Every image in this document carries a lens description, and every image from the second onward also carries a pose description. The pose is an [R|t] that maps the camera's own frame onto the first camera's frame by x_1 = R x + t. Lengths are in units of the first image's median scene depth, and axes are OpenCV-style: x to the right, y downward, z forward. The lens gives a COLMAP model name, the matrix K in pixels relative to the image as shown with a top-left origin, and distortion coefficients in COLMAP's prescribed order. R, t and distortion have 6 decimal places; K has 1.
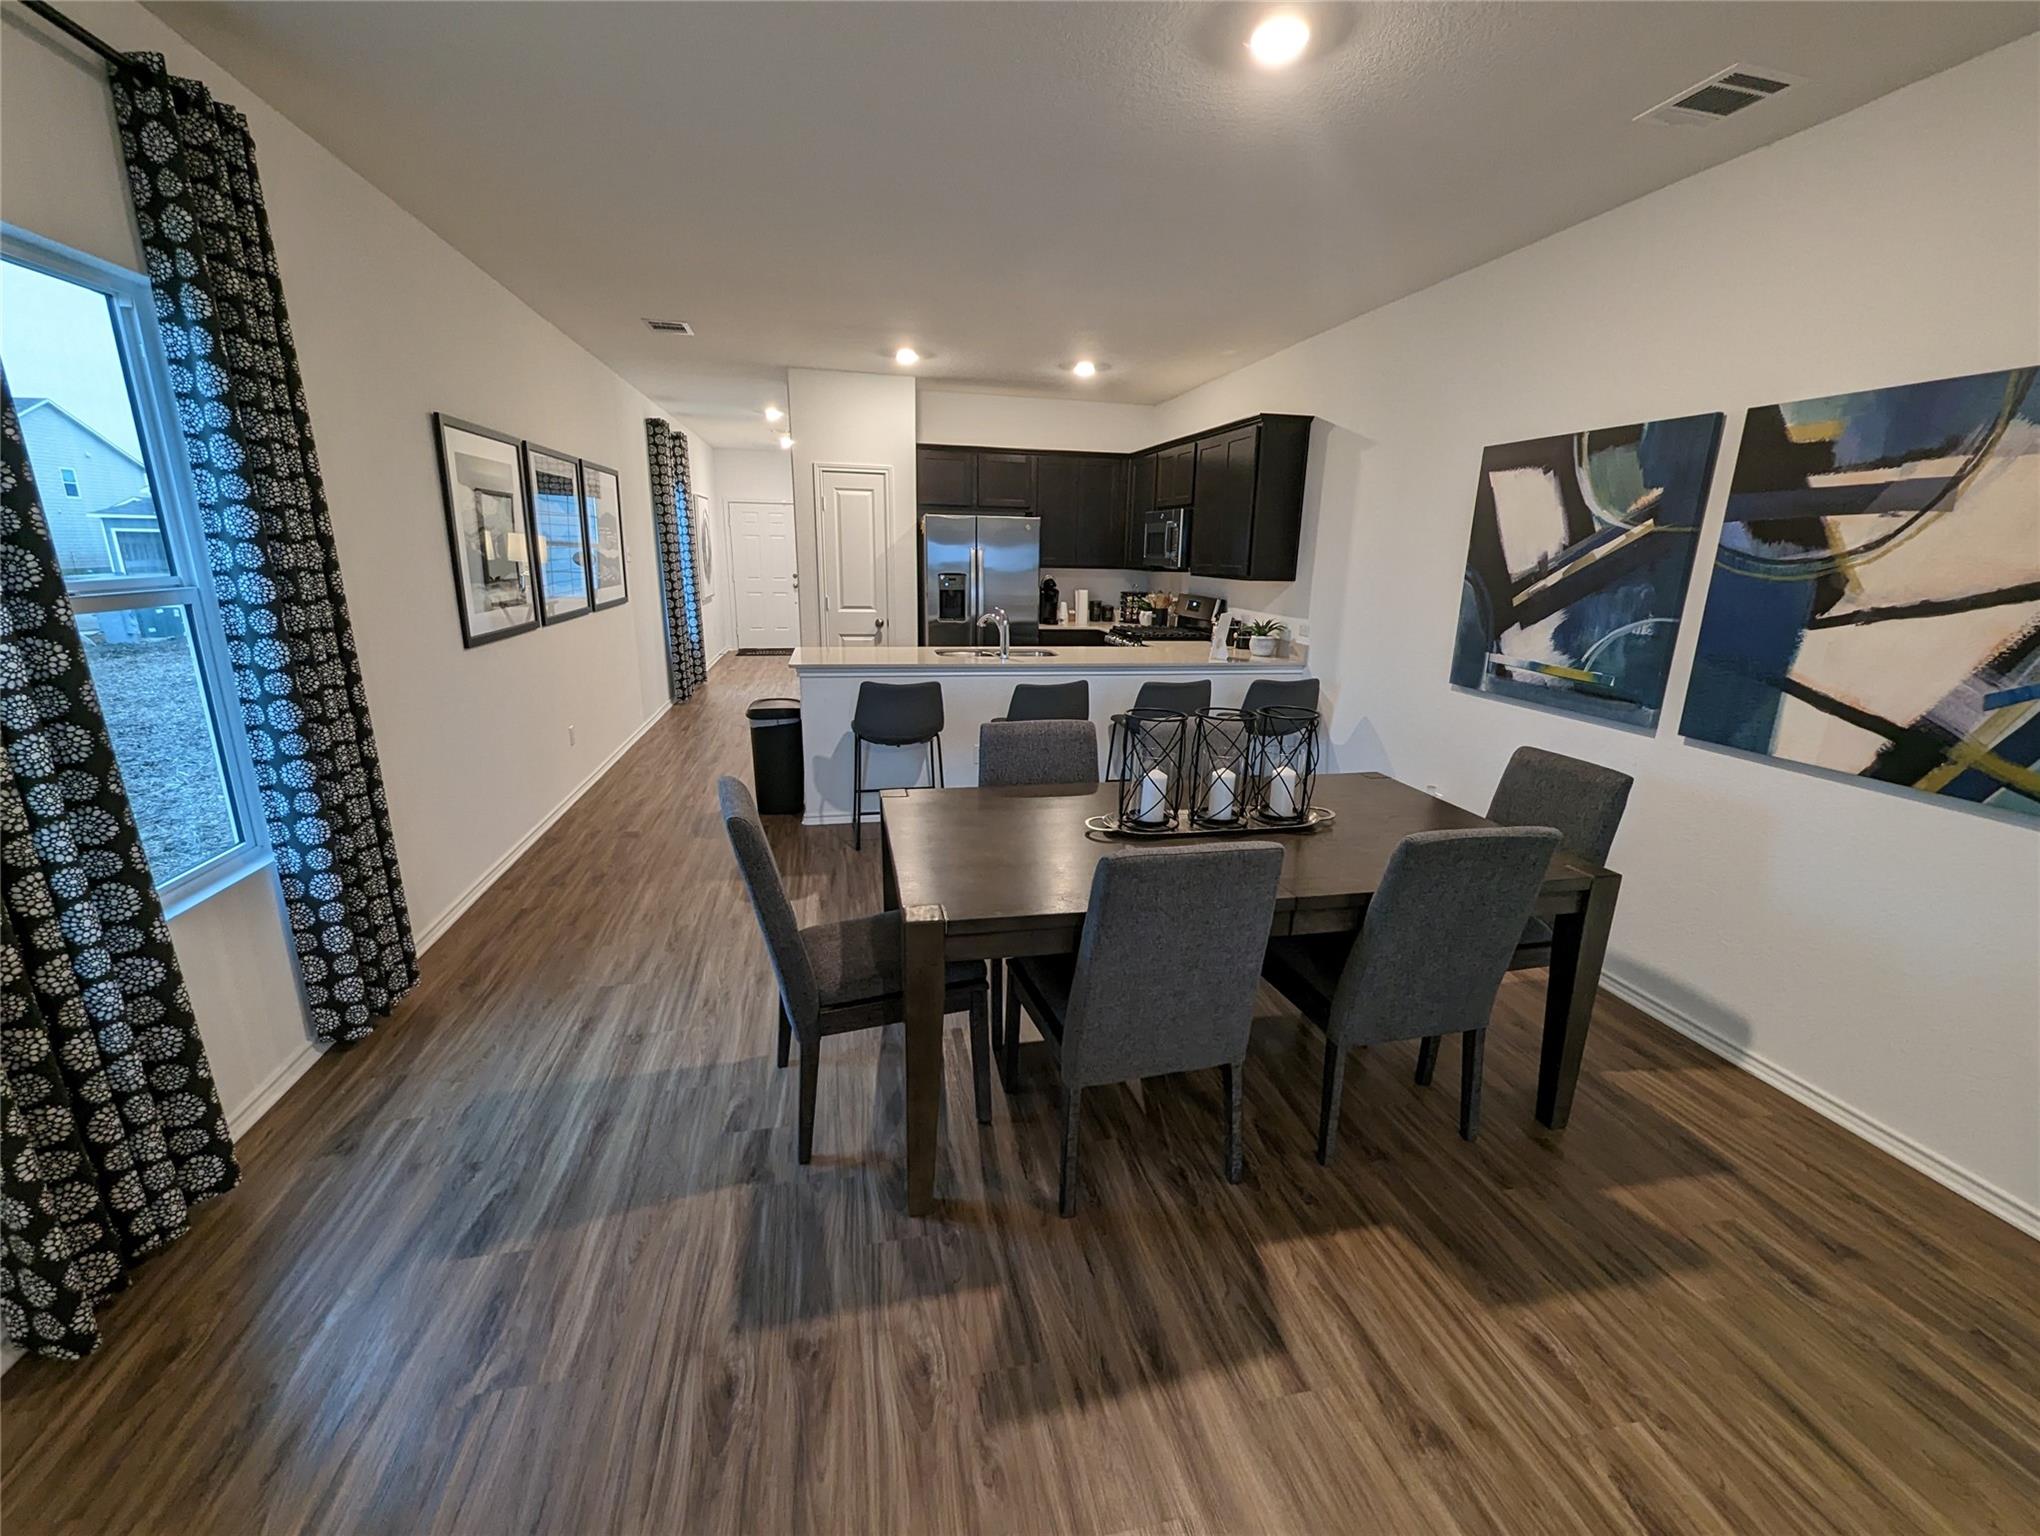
lens RADIAL K [[869.6, 0, 1020.0], [0, 869.6, 768.0], [0, 0, 1]] dist [0.013480, 0.000057]
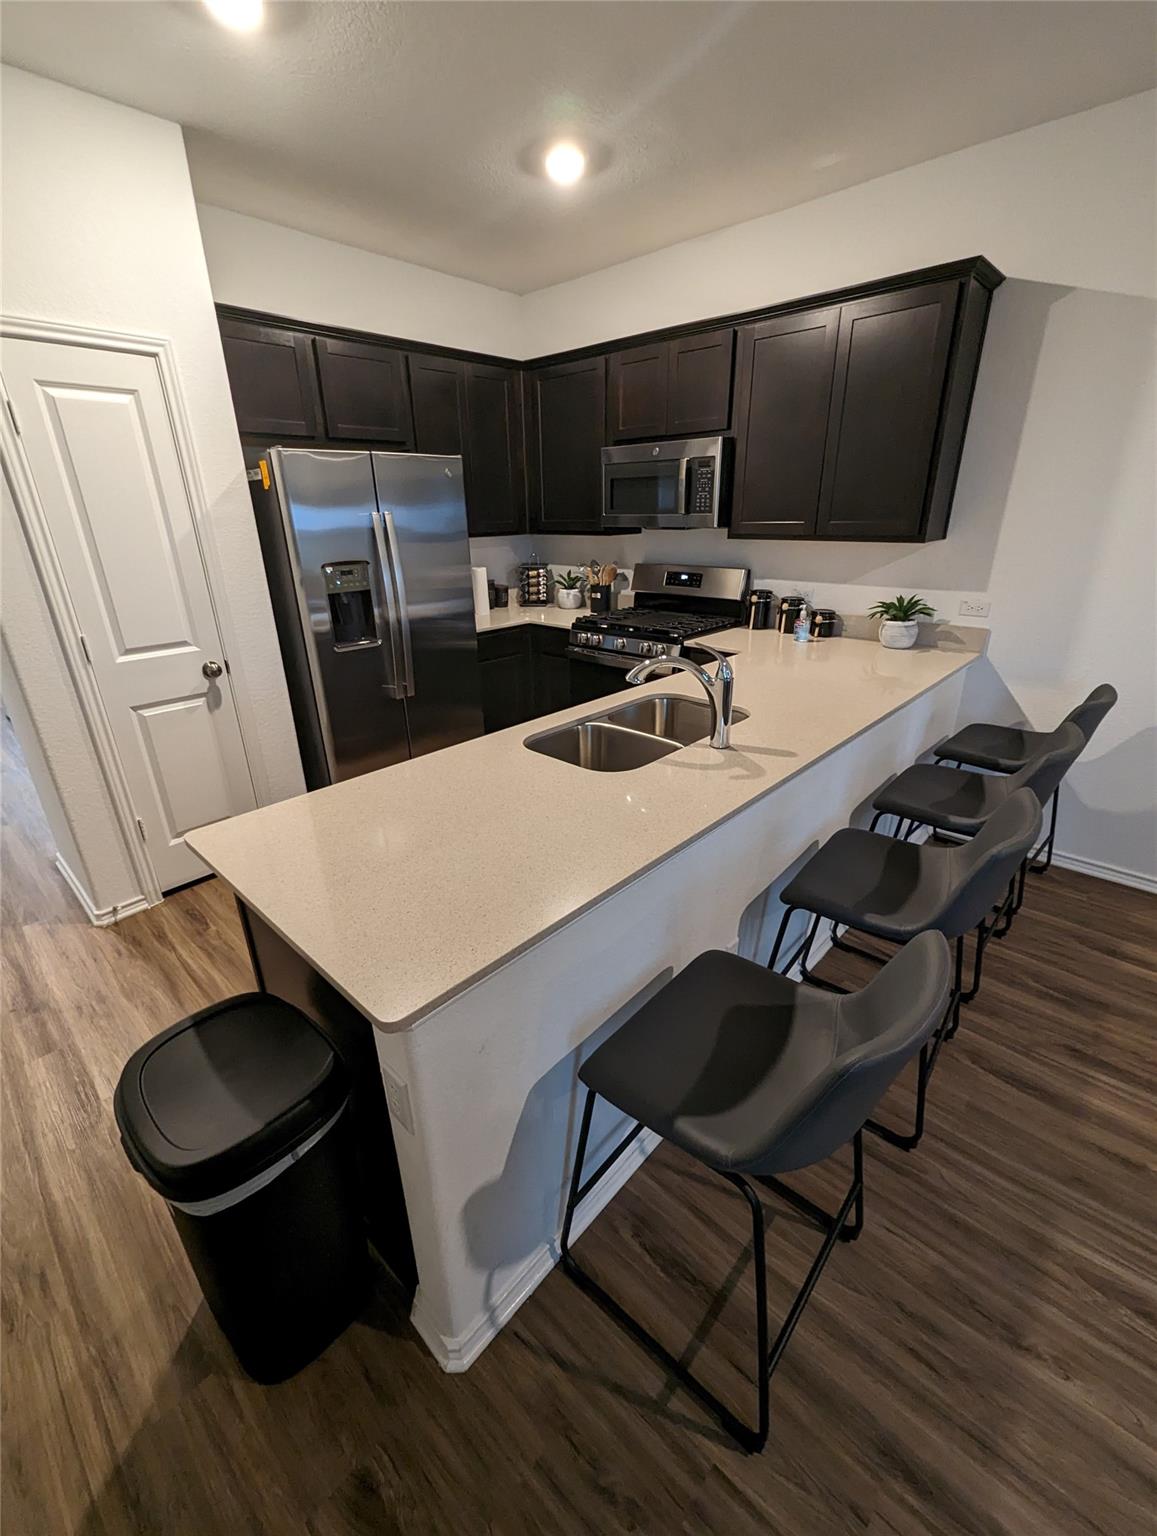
lens RADIAL K [[654.8, 0, 578.5], [0, 654.8, 768.0], [0, 0, 1]] dist [0.013480, 0.000057]
pose [[0.818349, -0.248336, 0.518299, -0.205357], [0.177120, 0.966908, 0.183625, -0.146344], [-0.546748, -0.058468, 0.835253, 0.559176]]
